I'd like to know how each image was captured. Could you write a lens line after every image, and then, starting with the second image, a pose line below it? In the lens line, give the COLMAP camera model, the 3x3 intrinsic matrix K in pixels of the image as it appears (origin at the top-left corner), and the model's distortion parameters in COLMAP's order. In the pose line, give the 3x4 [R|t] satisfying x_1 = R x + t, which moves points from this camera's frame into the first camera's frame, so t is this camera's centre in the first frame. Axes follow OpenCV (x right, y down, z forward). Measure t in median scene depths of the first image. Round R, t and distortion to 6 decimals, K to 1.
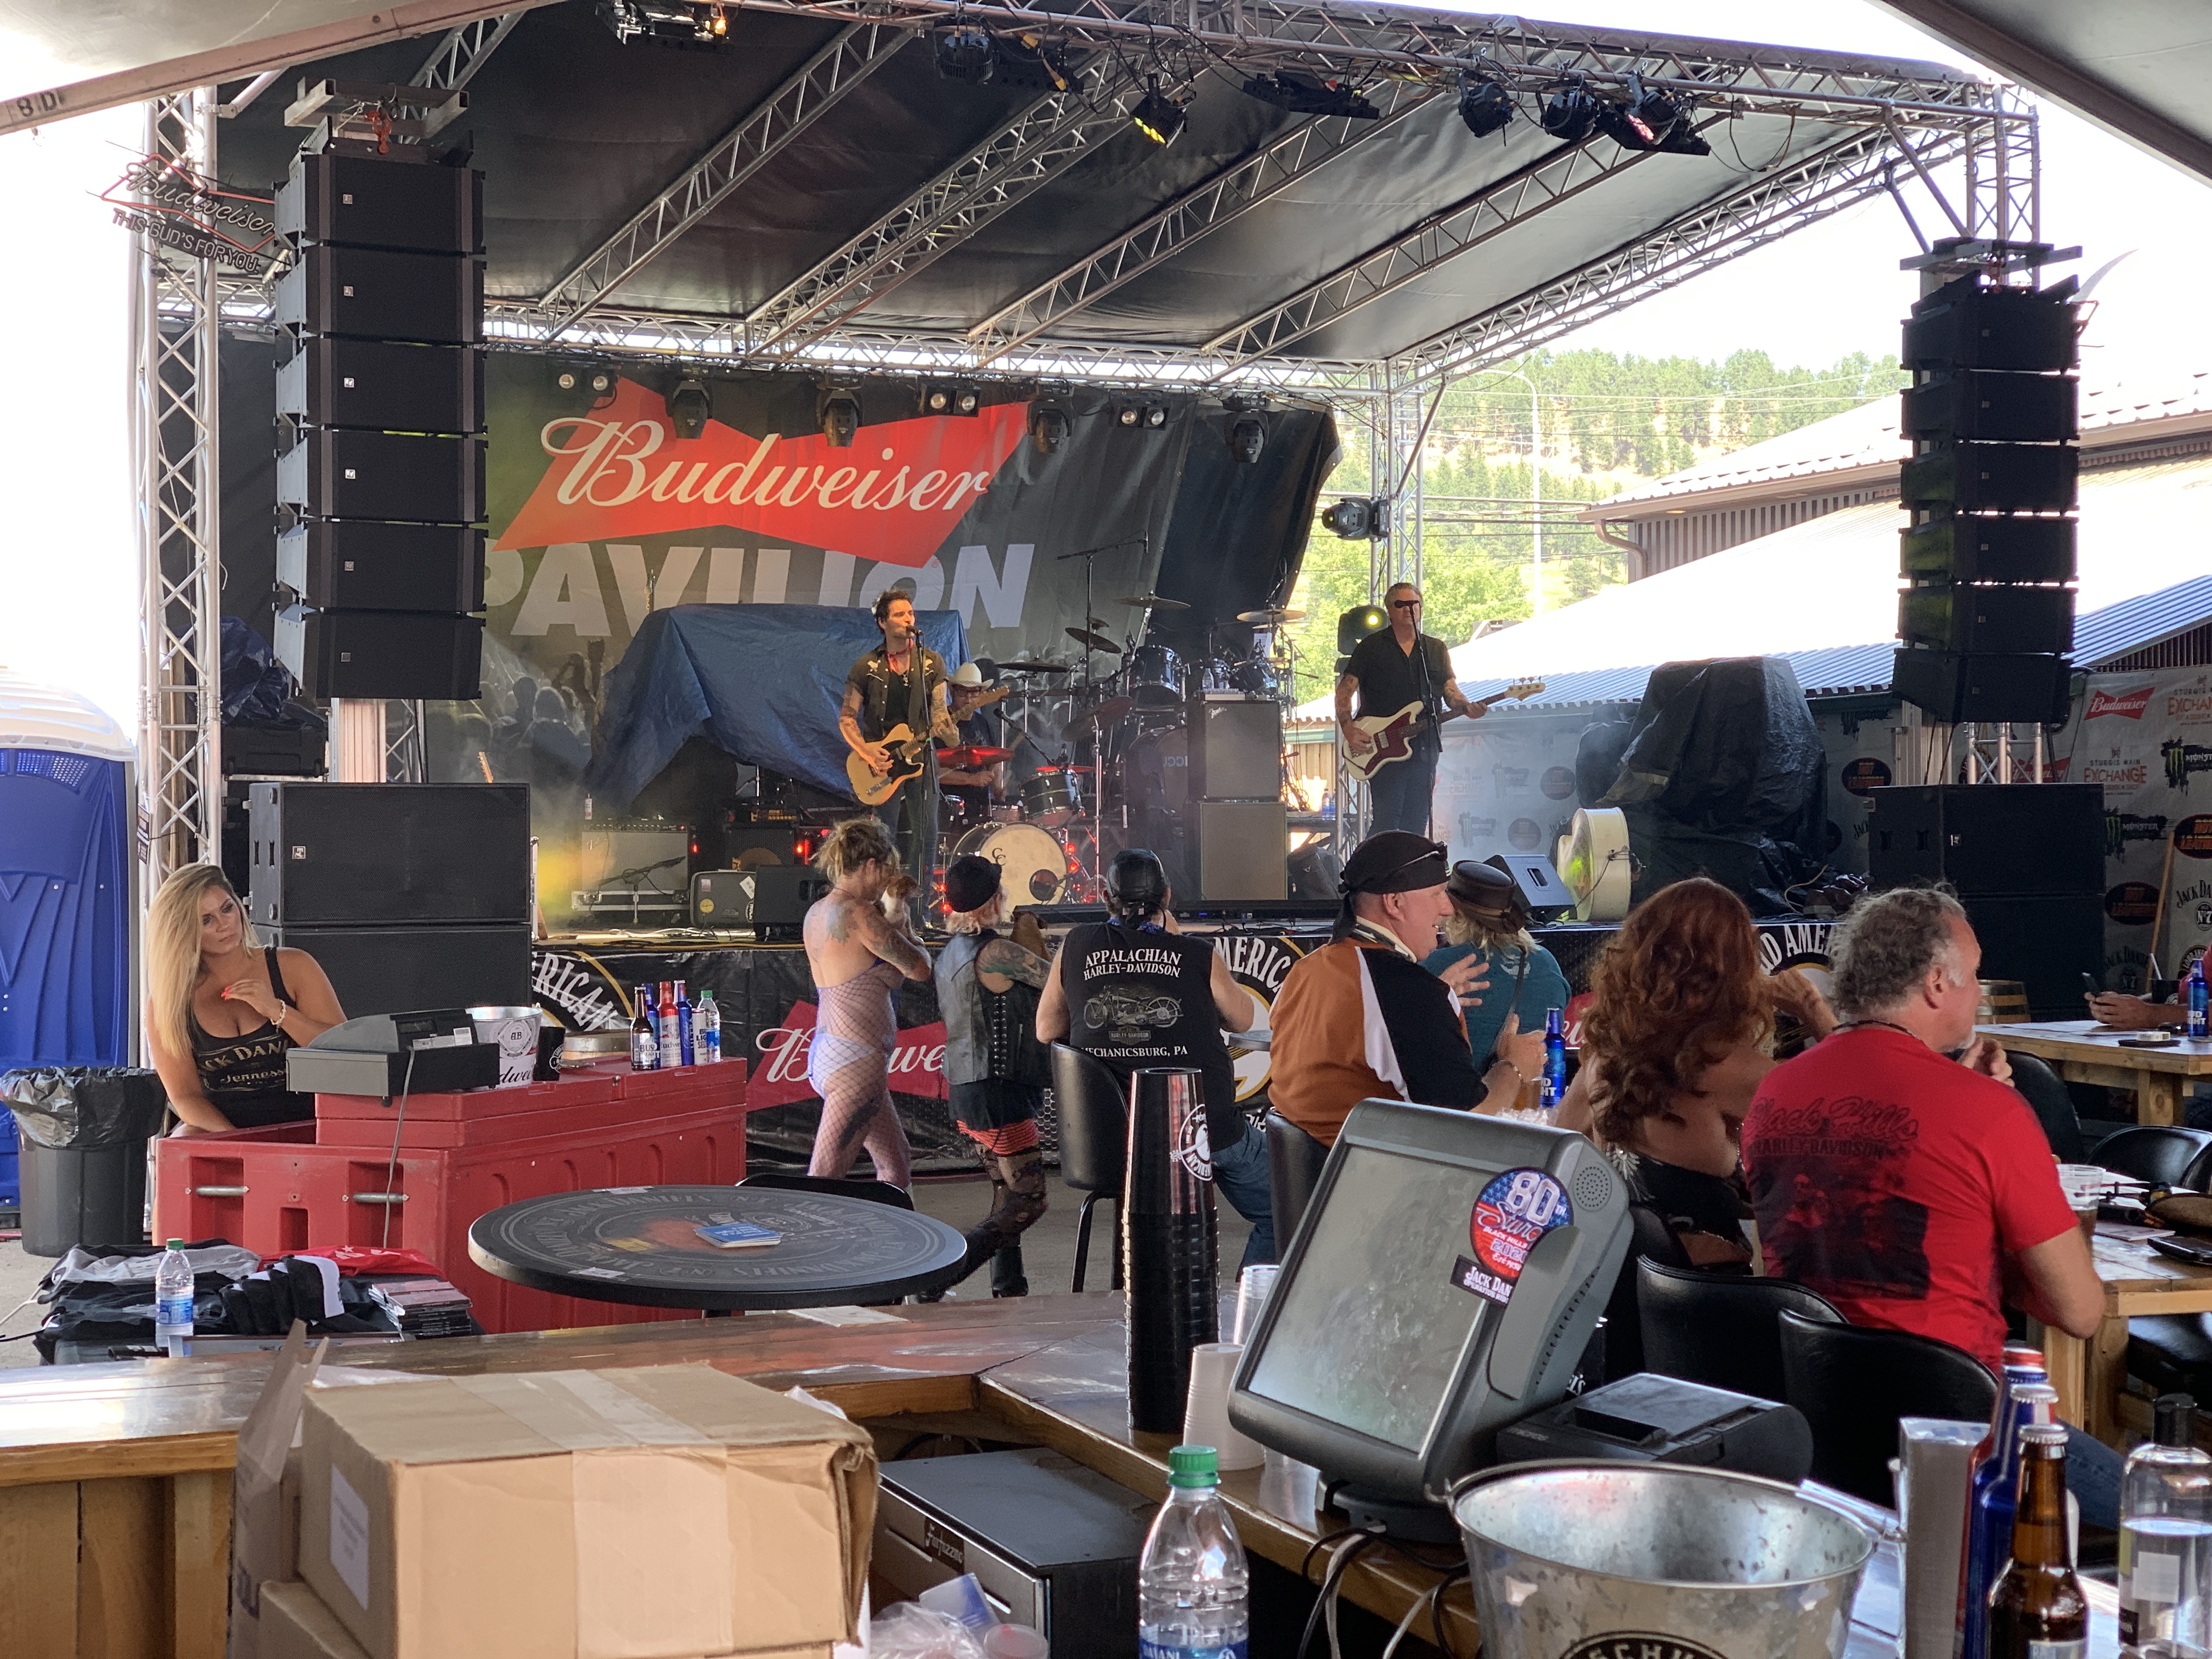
lens RADIAL K [[3300.2, 0, 1106.6], [0, 3300.2, 834.0], [0, 0, 1]] dist [-0.024325, 0.113687]
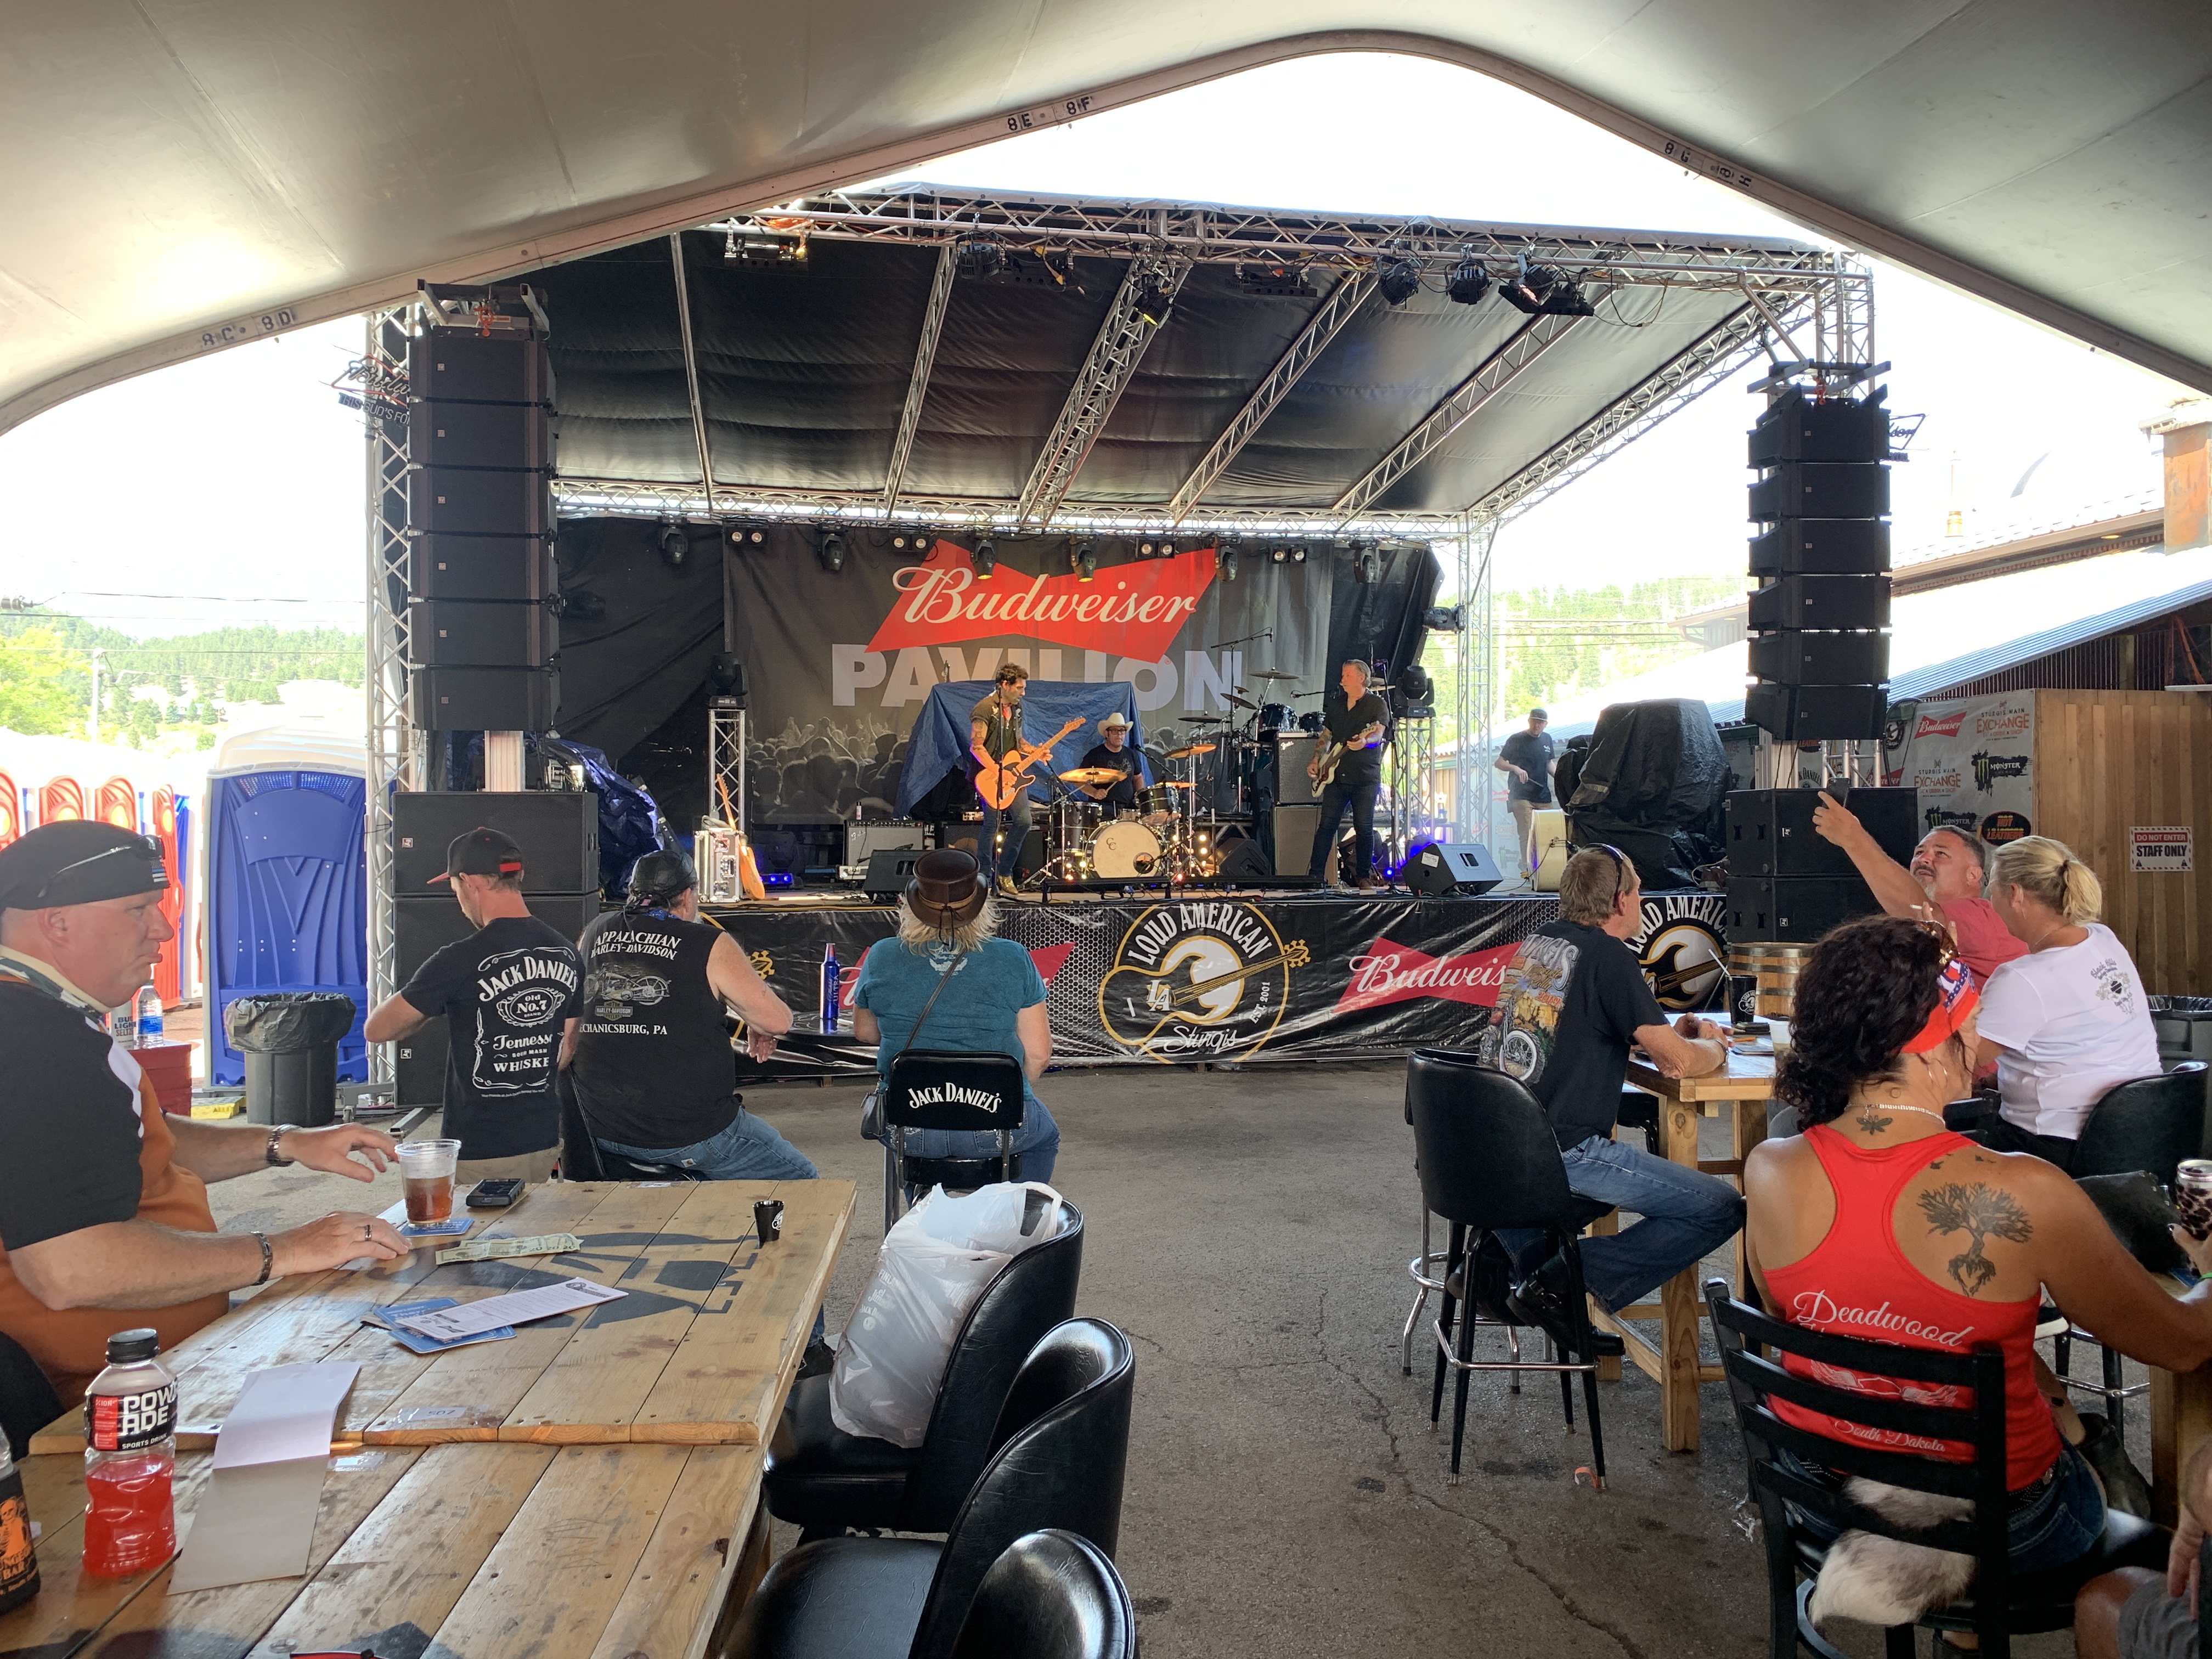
lens RADIAL K [[1671.6, 0, 1106.0], [0, 1671.6, 817.8], [0, 0, 1]] dist [-0.010627, -0.003481]
pose [[0.968054, -0.002754, -0.250726, 0.153054], [0.000683, 0.999965, -0.008345, 0.001336], [0.250740, 0.007907, 0.968022, 0.288870]]
